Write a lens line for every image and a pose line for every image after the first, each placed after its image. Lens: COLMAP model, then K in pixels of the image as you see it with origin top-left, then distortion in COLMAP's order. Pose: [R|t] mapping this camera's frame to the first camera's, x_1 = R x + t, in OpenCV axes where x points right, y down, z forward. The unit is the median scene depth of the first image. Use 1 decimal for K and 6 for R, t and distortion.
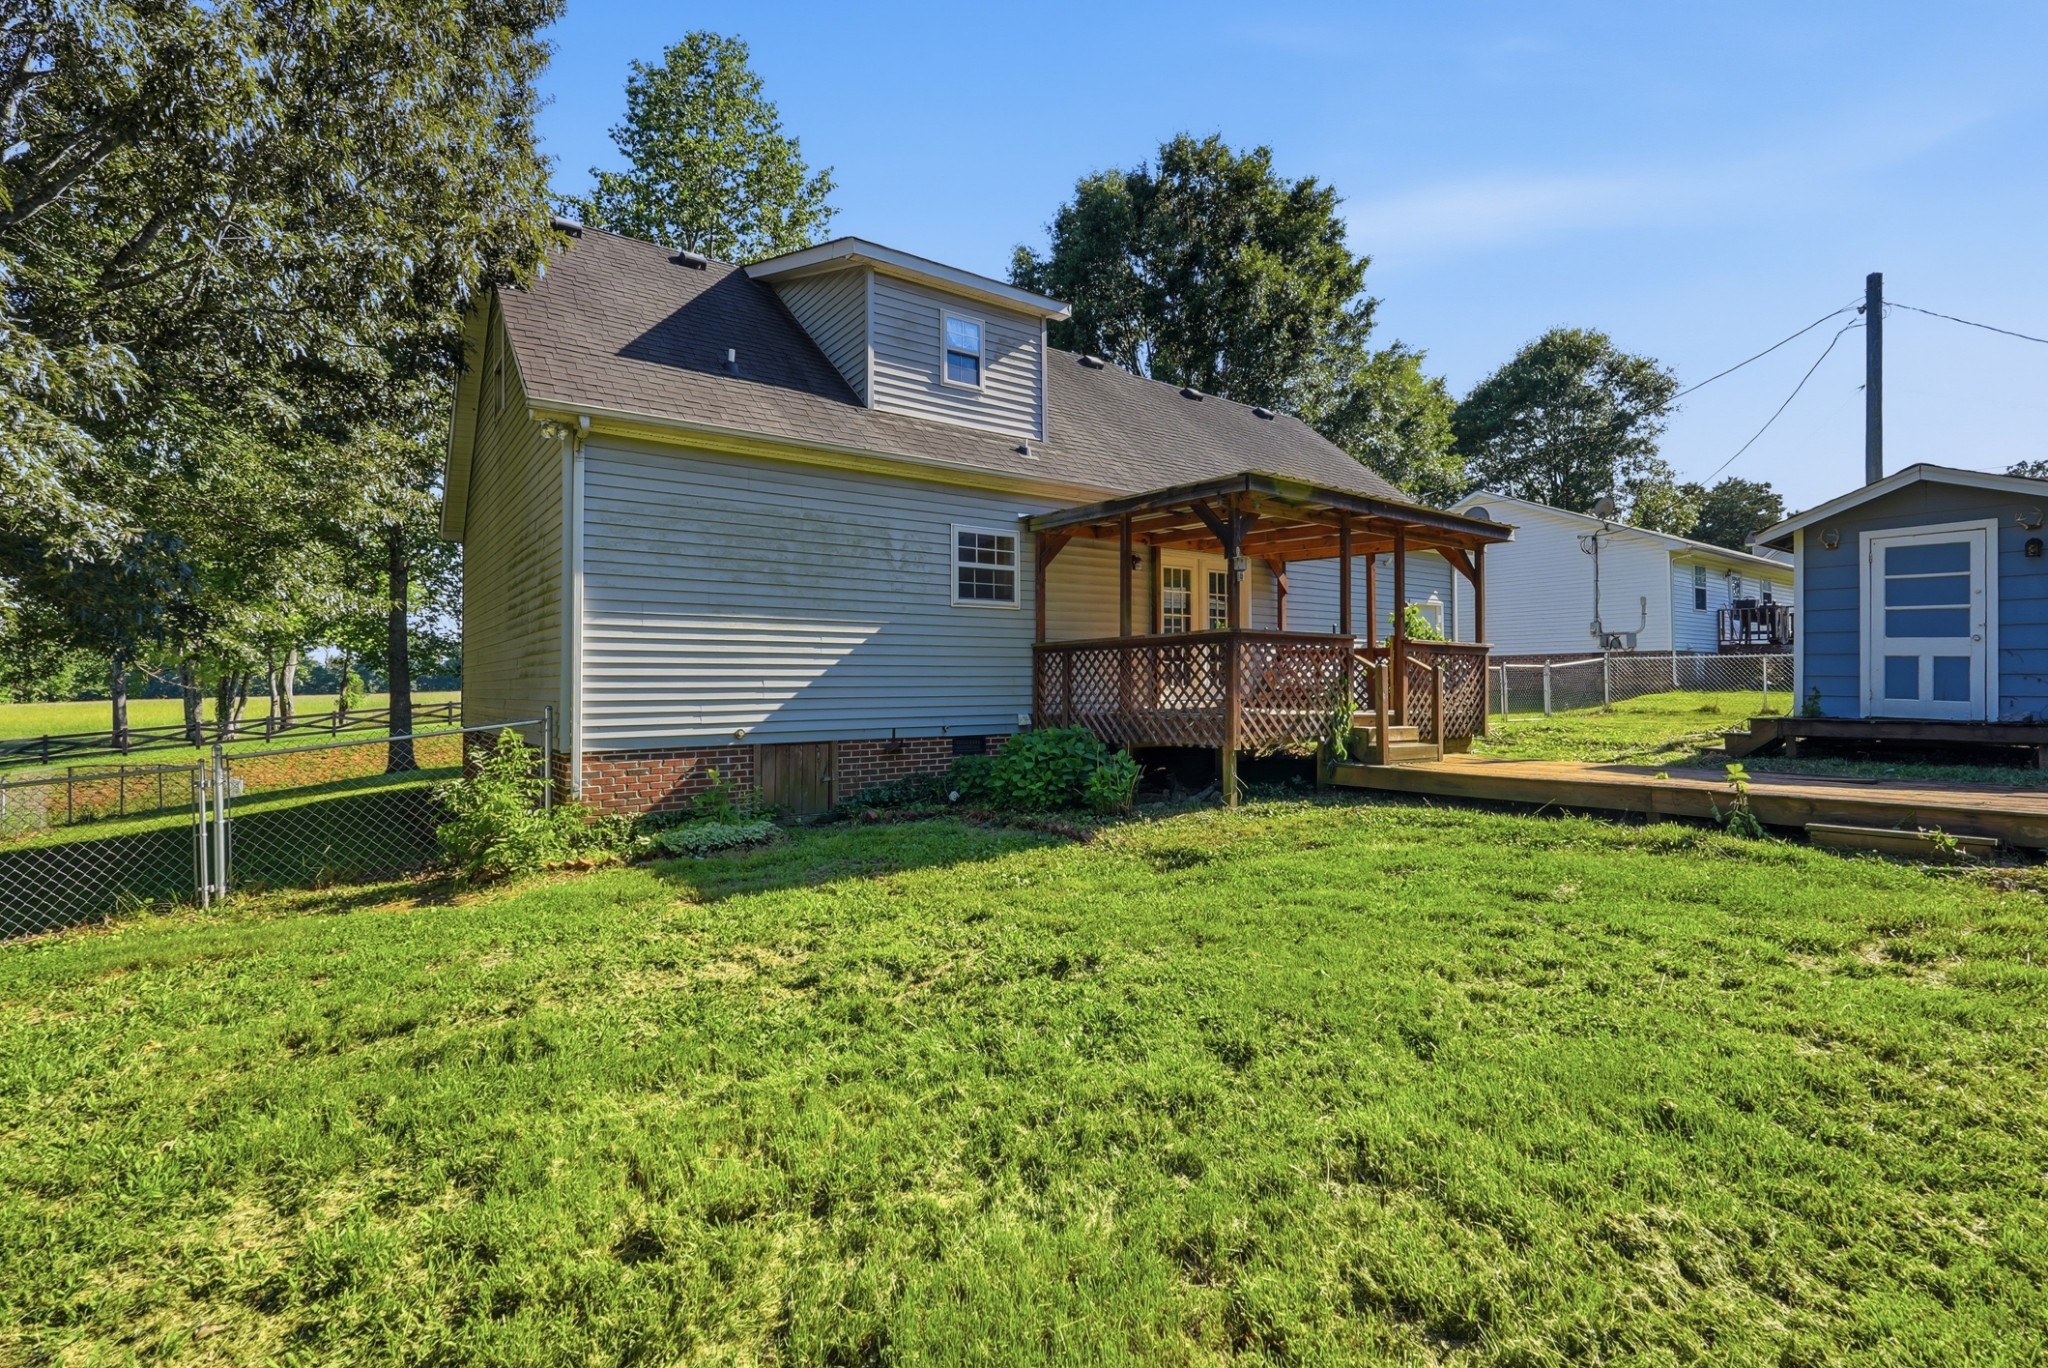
lens RADIAL K [[911.6, 0, 1029.5], [0, 911.6, 675.5], [0, 0, 1]] dist [-0.012857, 0.003278]
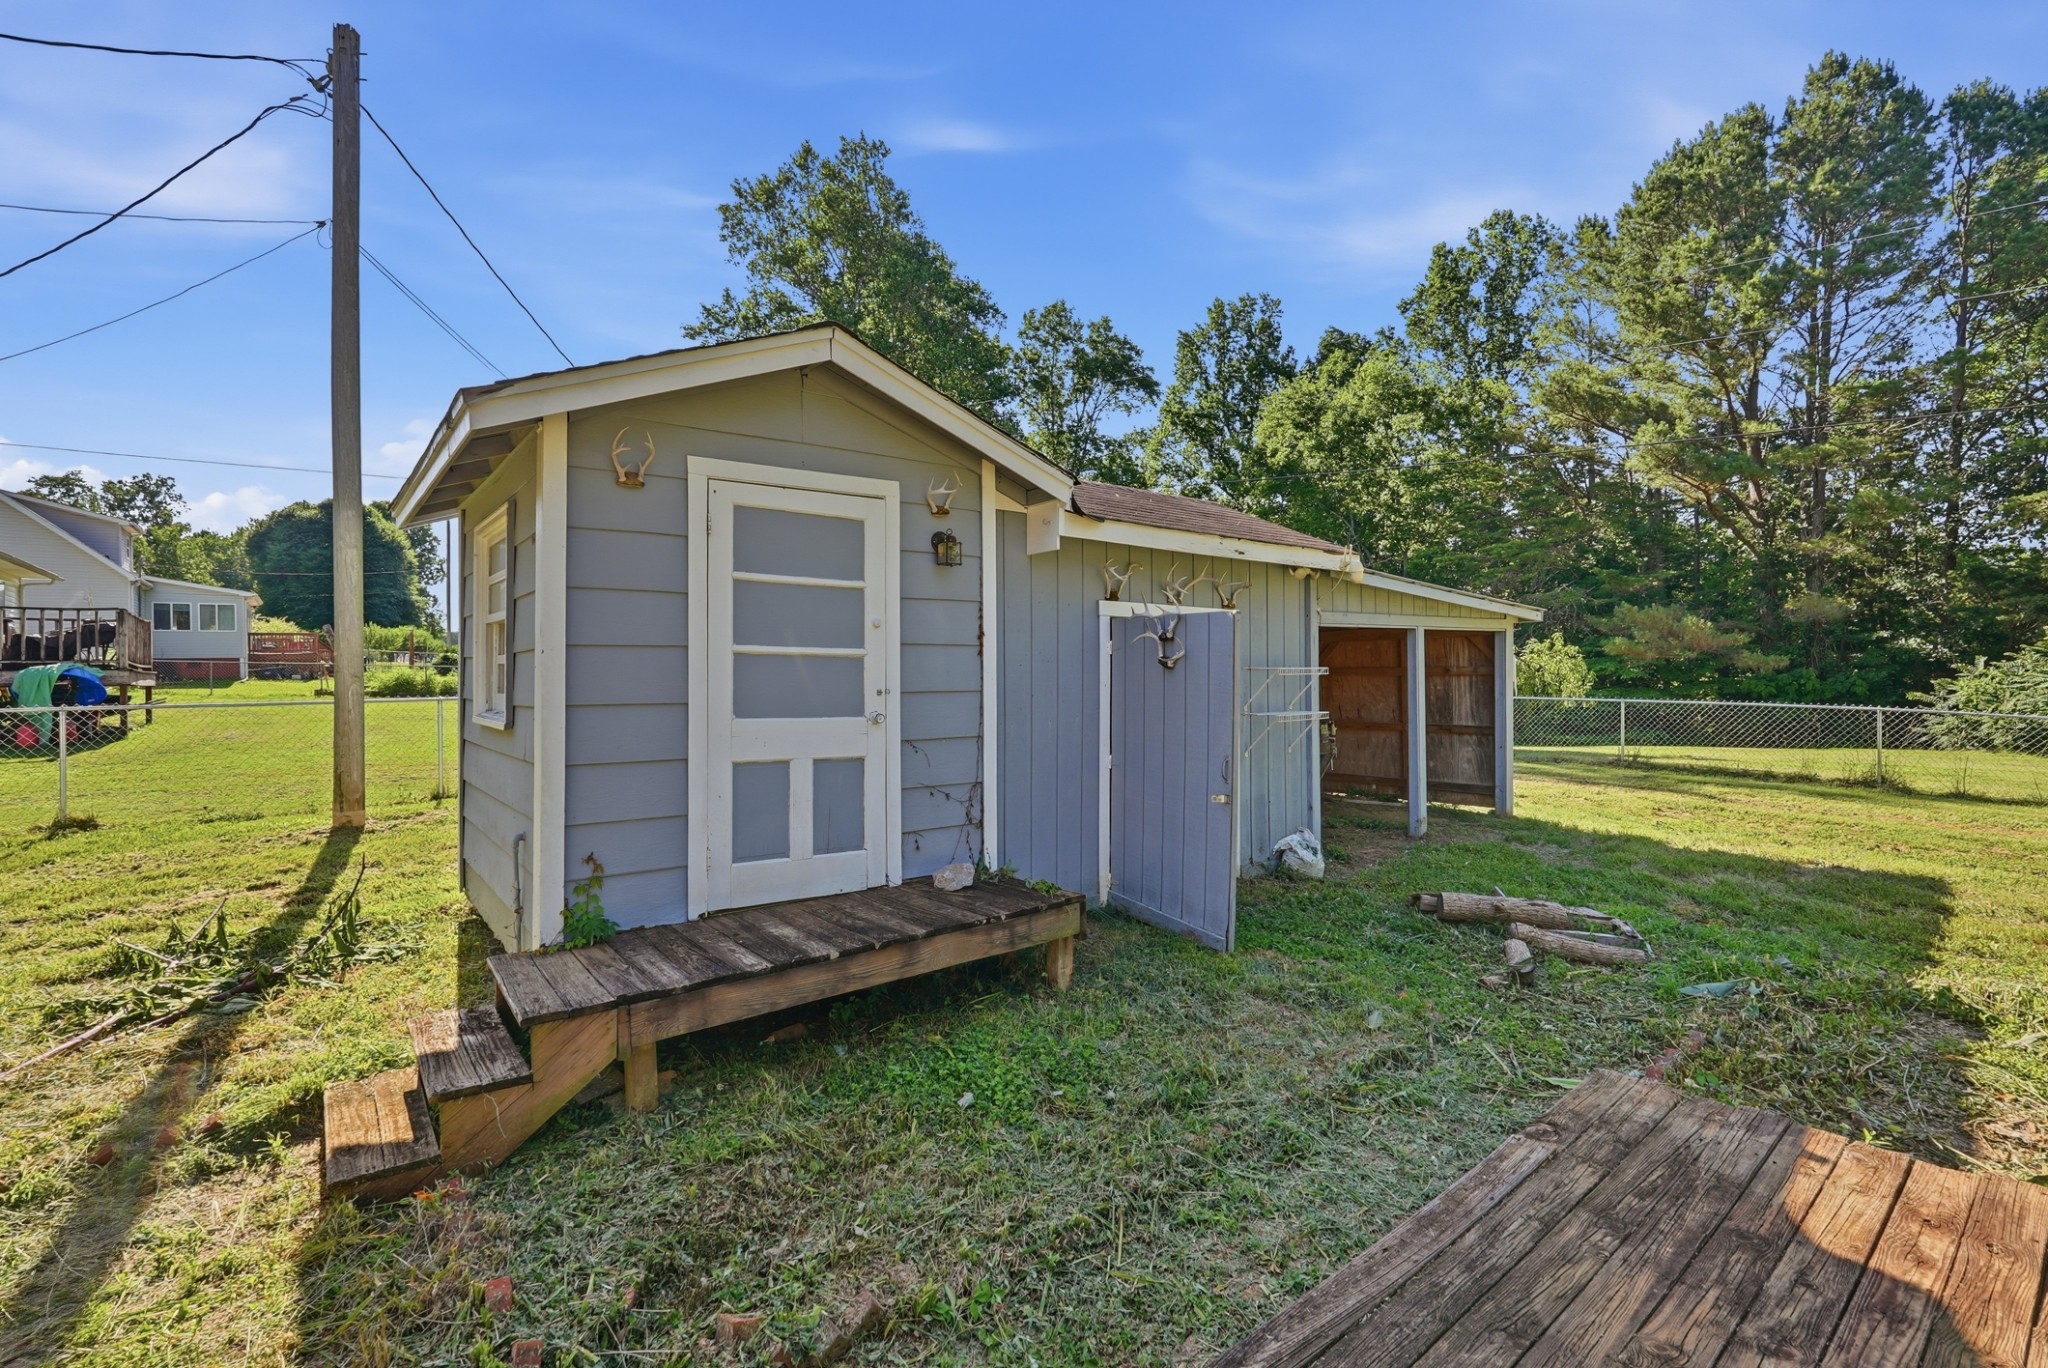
lens RADIAL K [[911.6, 0, 1029.2], [0, 911.6, 674.0], [0, 0, 1]] dist [-0.012857, 0.003278]
pose [[-0.049852, -0.001310, 0.998756, 0.524304], [0.010934, 0.999938, 0.001858, -0.062408], [-0.998697, 0.011013, -0.049835, 0.892290]]
